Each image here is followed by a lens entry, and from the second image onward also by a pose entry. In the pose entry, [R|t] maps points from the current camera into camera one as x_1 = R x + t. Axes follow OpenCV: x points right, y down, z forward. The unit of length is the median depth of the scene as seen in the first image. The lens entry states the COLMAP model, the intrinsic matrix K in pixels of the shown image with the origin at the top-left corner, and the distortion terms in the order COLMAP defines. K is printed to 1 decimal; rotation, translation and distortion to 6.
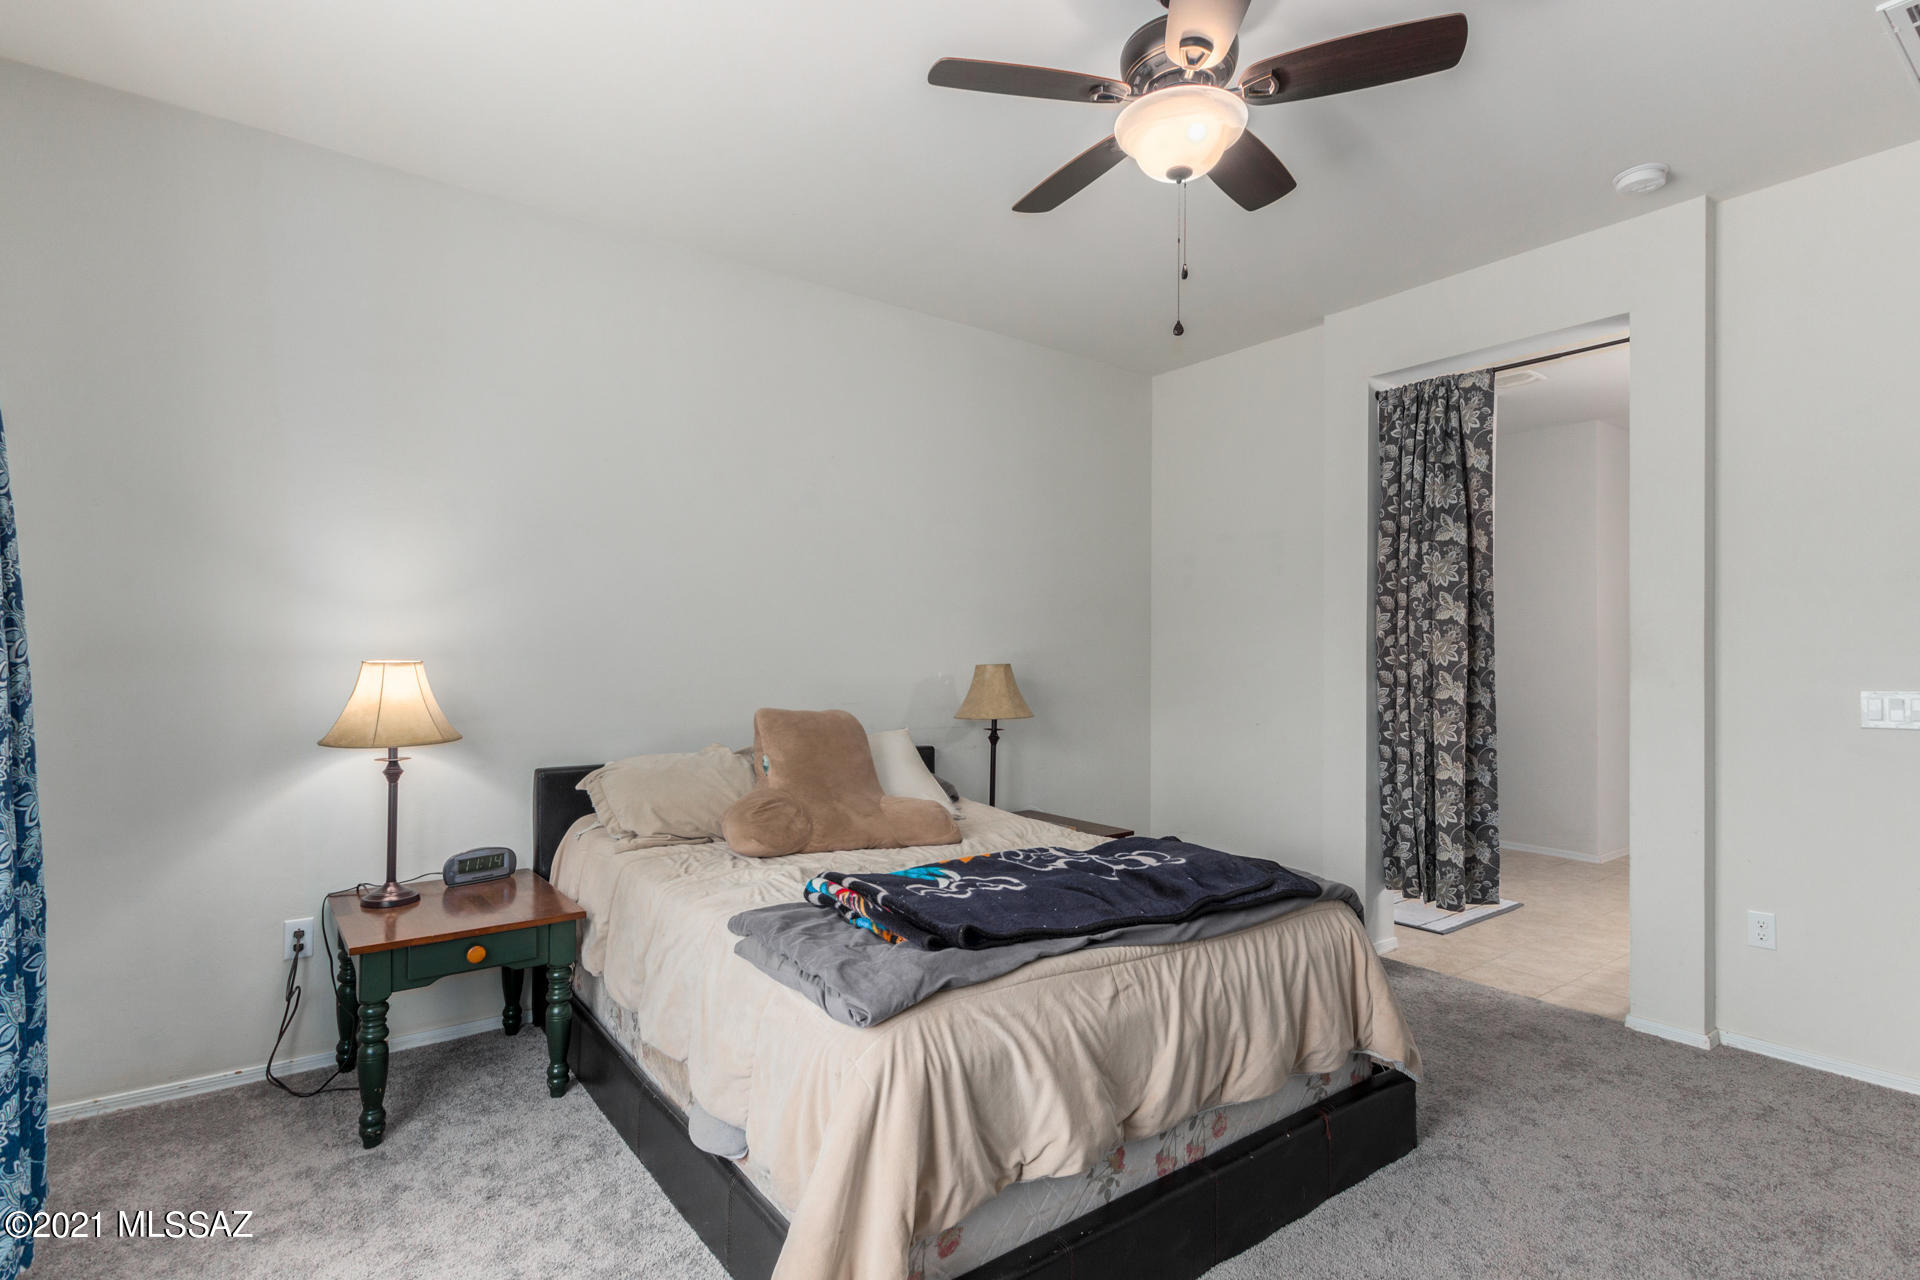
lens RADIAL K [[914.2, 0, 955.2], [0, 914.2, 646.5], [0, 0, 1]] dist [-0.001187, 0.000644]
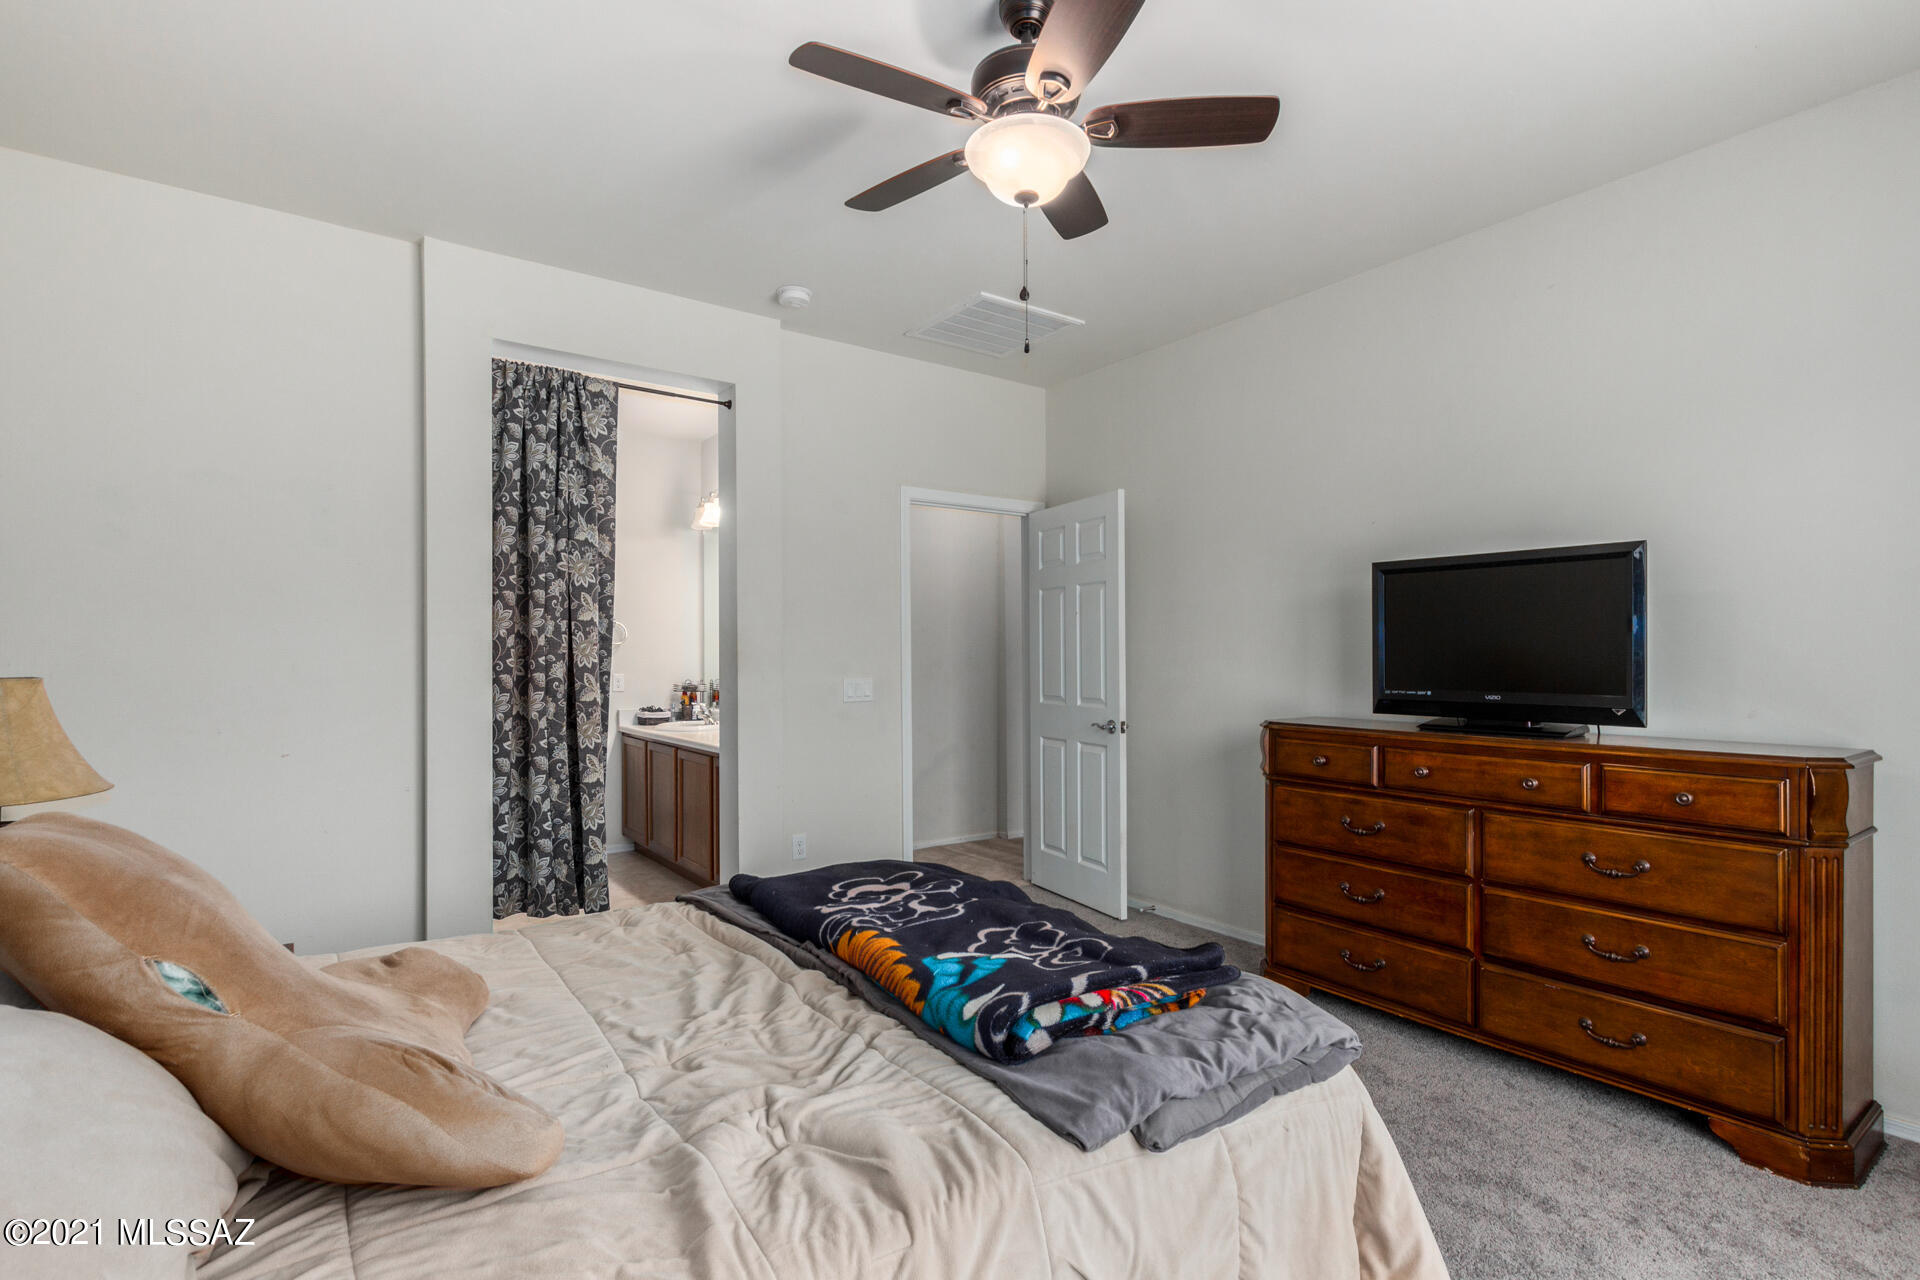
lens RADIAL K [[914.2, 0, 956.2], [0, 914.2, 651.9], [0, 0, 1]] dist [-0.001187, 0.000644]
pose [[0.017075, 0.003653, 0.999848, -0.433342], [-0.010818, 0.999935, -0.003469, 0.003181], [-0.999796, -0.010757, 0.017113, 0.569891]]
